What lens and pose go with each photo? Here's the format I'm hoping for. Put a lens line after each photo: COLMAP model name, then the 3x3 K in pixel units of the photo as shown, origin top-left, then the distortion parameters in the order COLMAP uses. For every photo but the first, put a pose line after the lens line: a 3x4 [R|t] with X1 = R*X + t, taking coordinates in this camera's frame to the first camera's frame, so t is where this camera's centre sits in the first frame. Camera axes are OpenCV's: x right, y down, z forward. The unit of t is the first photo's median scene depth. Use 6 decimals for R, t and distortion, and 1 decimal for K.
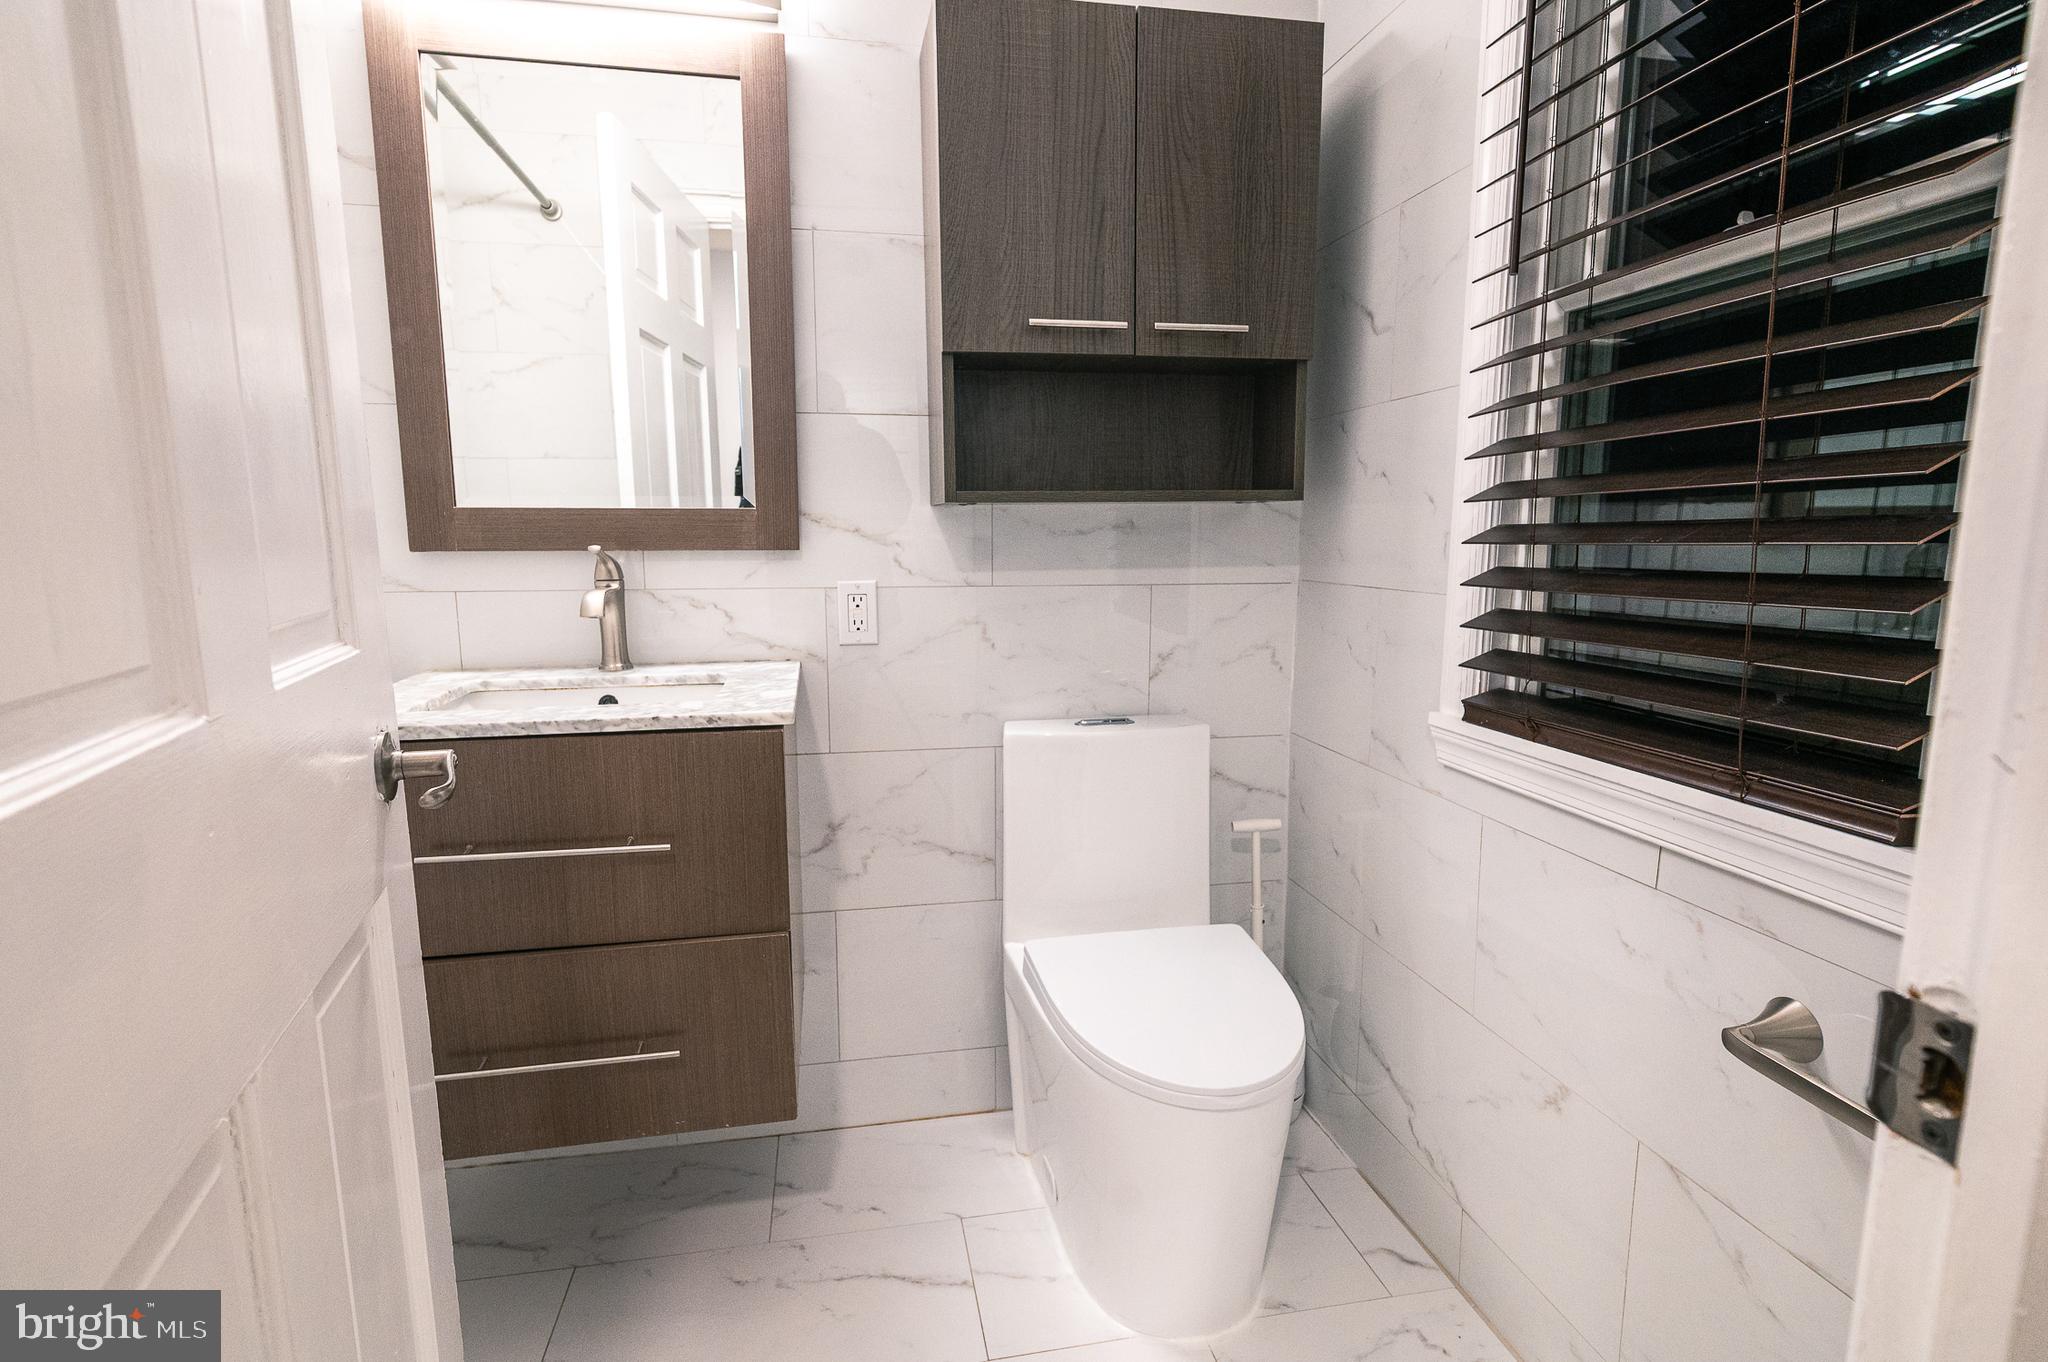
lens RADIAL K [[1014.4, 0, 1044.5], [0, 1014.4, 698.6], [0, 0, 1]] dist [0.000986, 0.003055]
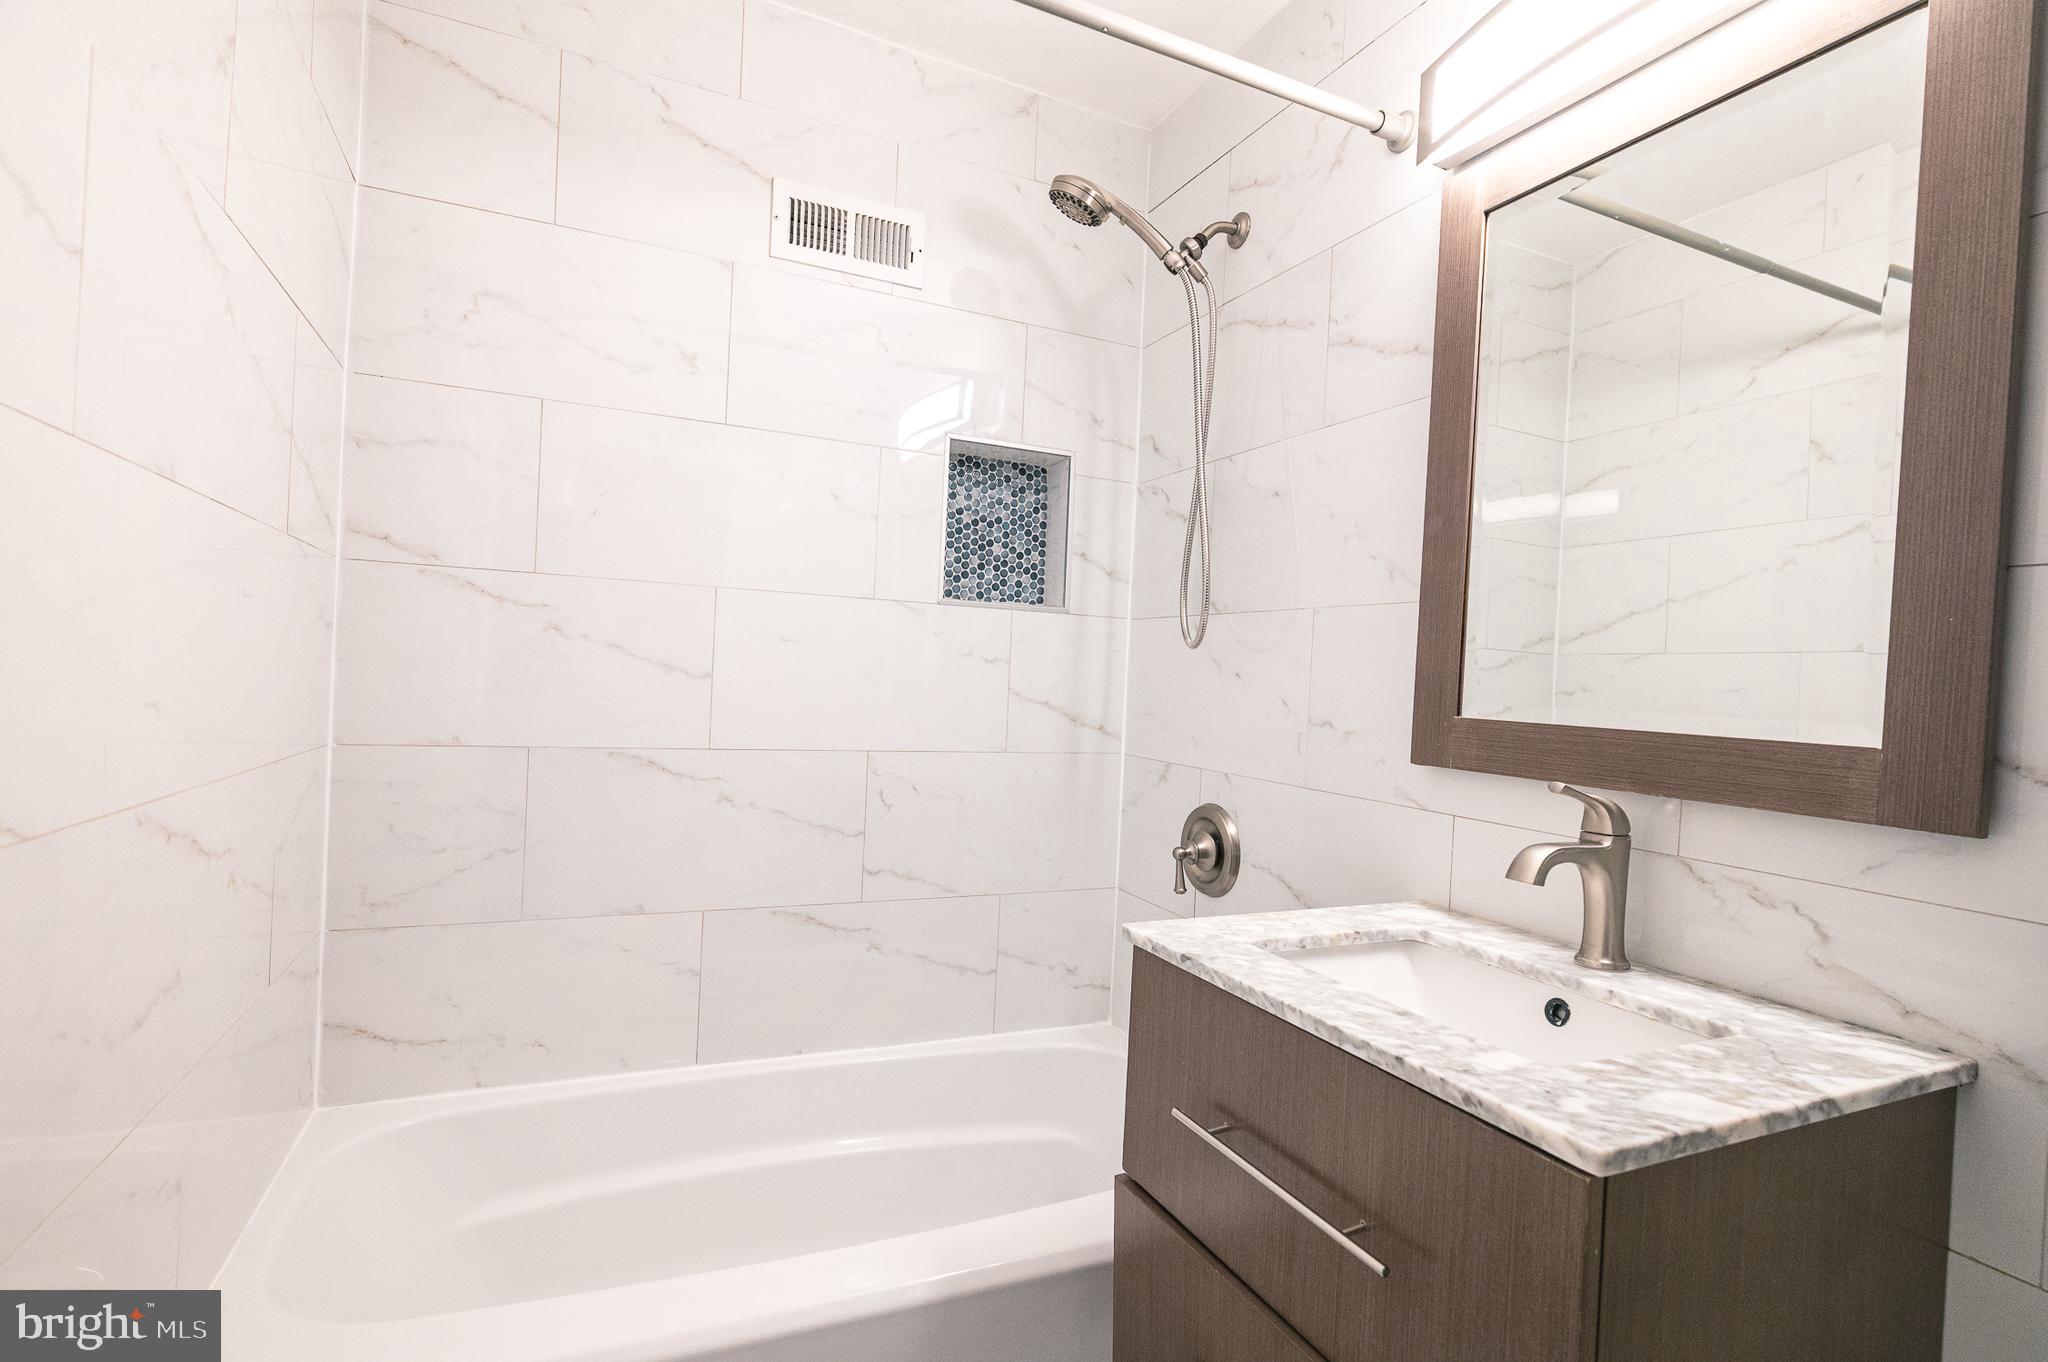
lens RADIAL K [[1014.4, 0, 1032.7], [0, 1014.4, 674.0], [0, 0, 1]] dist [0.000986, 0.003055]
pose [[0.220594, 0.017992, -0.975200, 0.155218], [-0.214339, 0.976284, -0.030473, -0.122292], [0.951523, 0.215746, 0.219219, 0.476018]]
